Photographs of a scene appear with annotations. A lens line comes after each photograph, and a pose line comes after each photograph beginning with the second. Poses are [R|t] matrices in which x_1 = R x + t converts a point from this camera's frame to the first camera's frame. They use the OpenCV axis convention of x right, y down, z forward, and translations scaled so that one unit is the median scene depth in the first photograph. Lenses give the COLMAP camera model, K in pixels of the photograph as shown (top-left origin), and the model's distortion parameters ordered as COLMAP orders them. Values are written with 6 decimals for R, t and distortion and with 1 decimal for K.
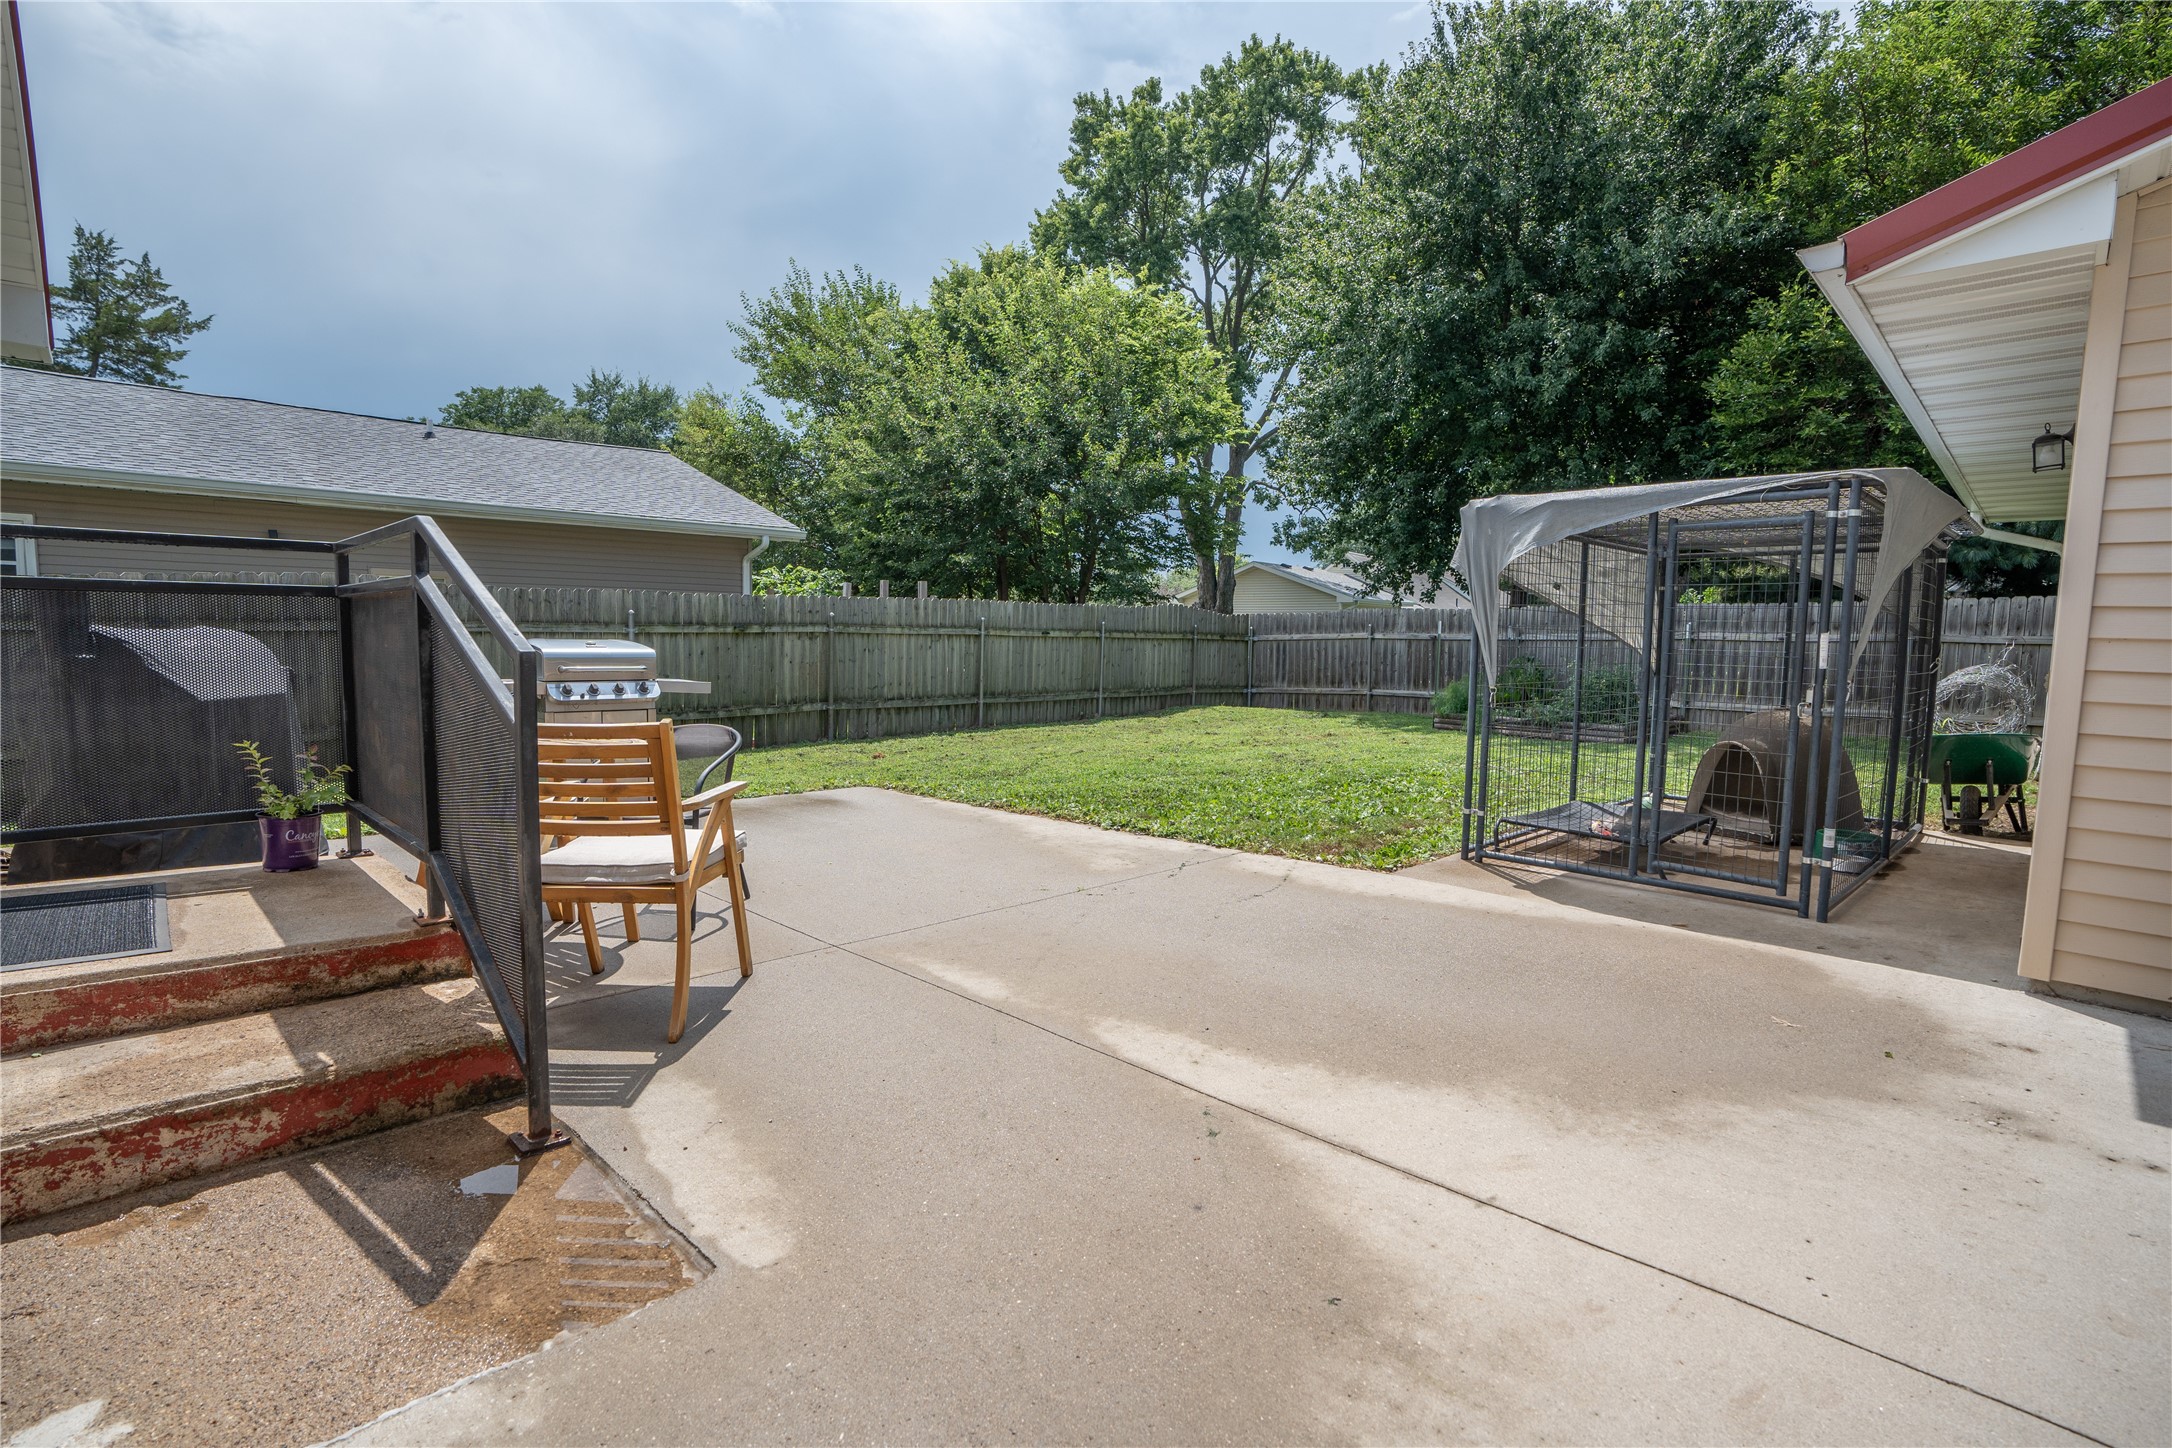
lens RADIAL K [[1002.0, 0, 1087.9], [0, 1002.0, 731.9], [0, 0, 1]] dist [-0.067056, 0.025570]
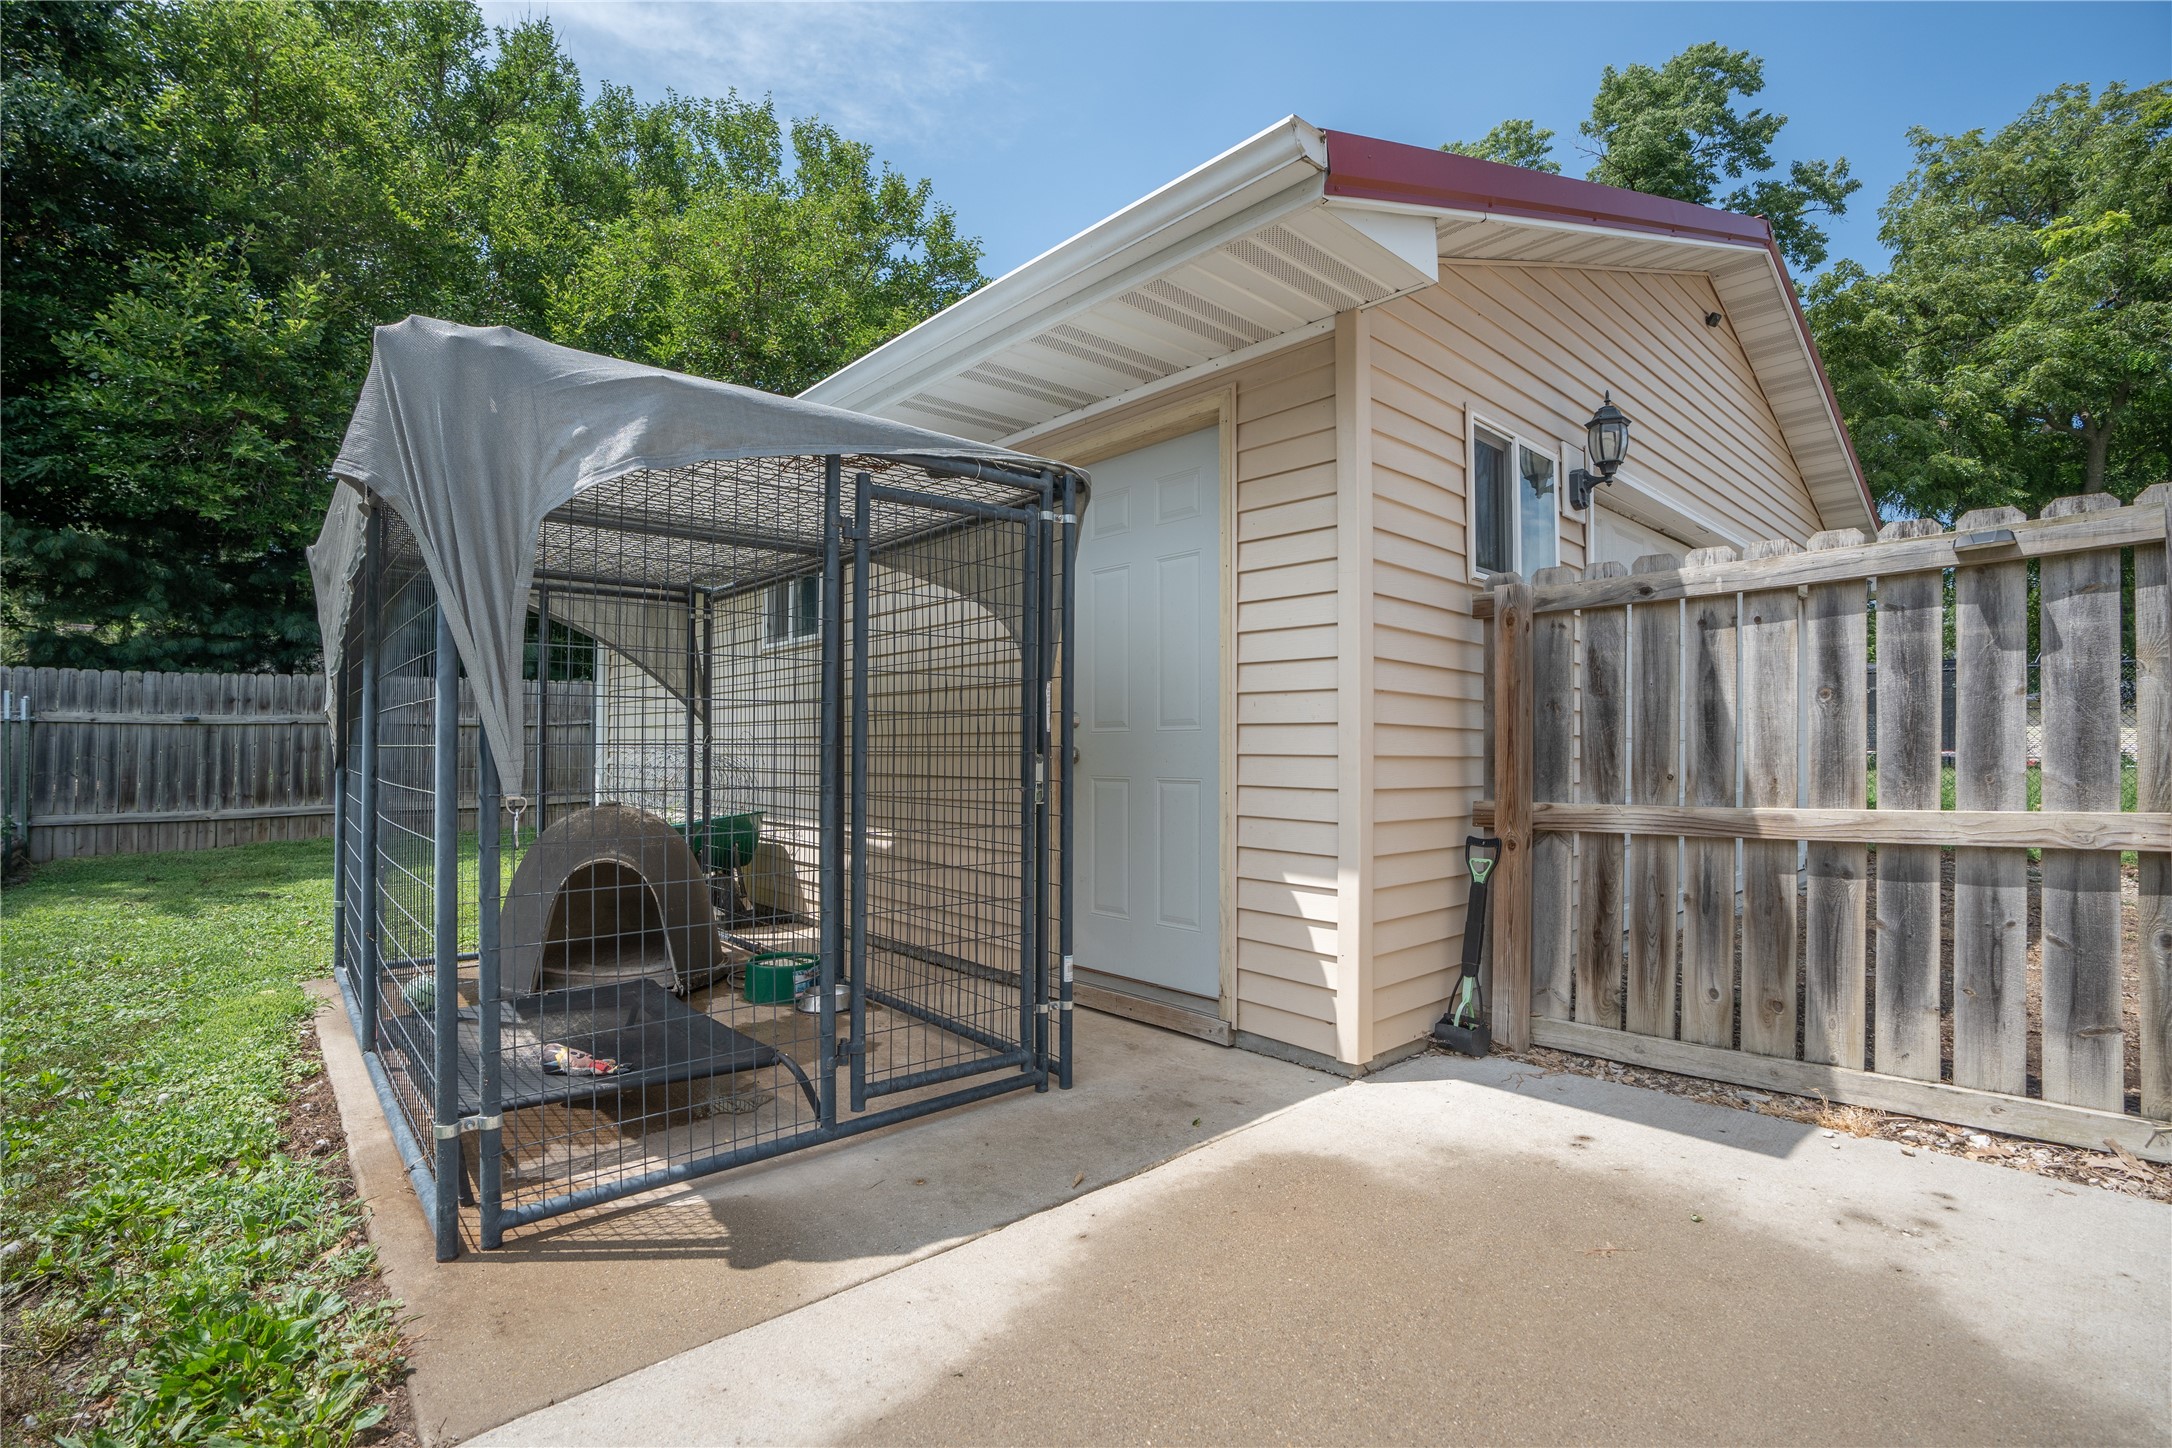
lens RADIAL K [[1002.0, 0, 1087.9], [0, 1002.0, 731.9], [0, 0, 1]] dist [-0.067056, 0.025570]
pose [[0.051181, -0.003098, 0.998685, 0.027192], [0.097287, 0.995255, -0.001898, -0.050505], [-0.993940, 0.097256, 0.051239, 0.783753]]
